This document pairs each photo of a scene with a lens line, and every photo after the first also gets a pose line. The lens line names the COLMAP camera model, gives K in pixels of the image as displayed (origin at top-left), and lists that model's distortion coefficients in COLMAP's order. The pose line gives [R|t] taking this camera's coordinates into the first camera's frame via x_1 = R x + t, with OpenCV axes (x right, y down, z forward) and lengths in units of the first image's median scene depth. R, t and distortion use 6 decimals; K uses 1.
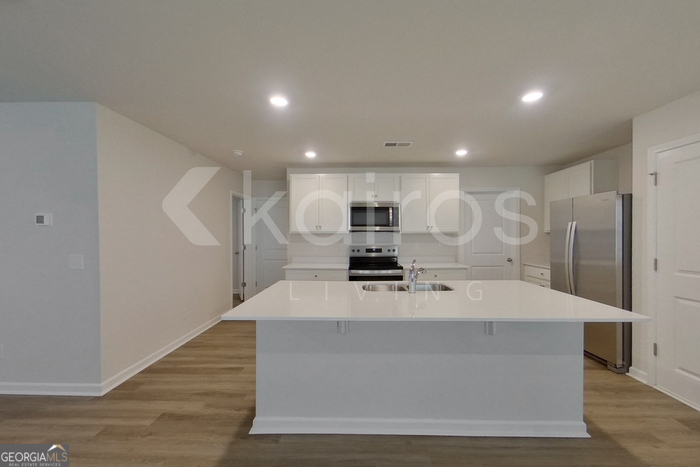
lens RADIAL K [[288.1, 0, 350.0], [0, 288.1, 233.5], [0, 0, 1]] dist [-0.001092, 0.000006]
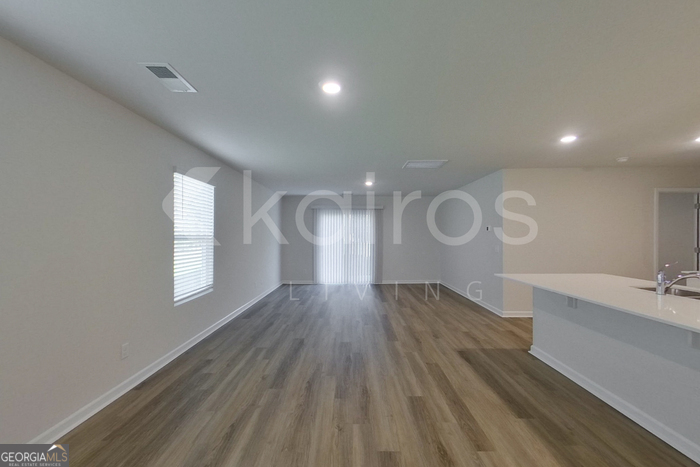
lens RADIAL K [[288.1, 0, 350.0], [0, 288.1, 233.5], [0, 0, 1]] dist [-0.001092, 0.000006]
pose [[0.014516, -0.004449, -0.999885, 1.179118], [0.008829, 0.999952, -0.004321, -0.005250], [0.999856, -0.008765, 0.014555, -0.063796]]
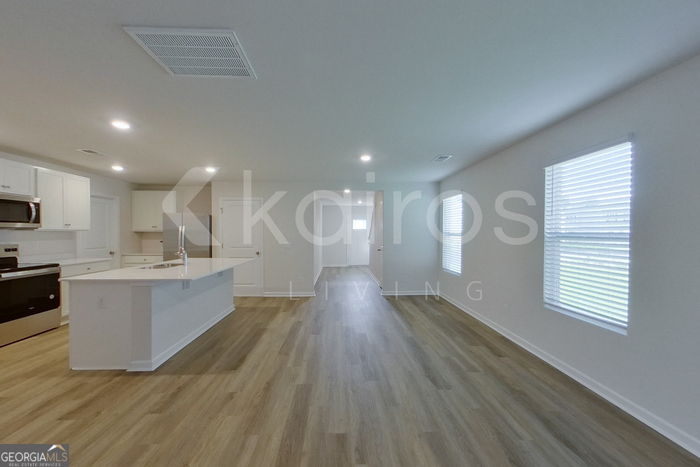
lens RADIAL K [[288.1, 0, 350.0], [0, 288.1, 233.5], [0, 0, 1]] dist [-0.001092, 0.000006]
pose [[-0.063596, 0.000378, 0.997976, -1.626427], [-0.007144, 0.999974, -0.000835, 0.004158], [-0.997950, -0.007183, -0.063592, 0.099648]]
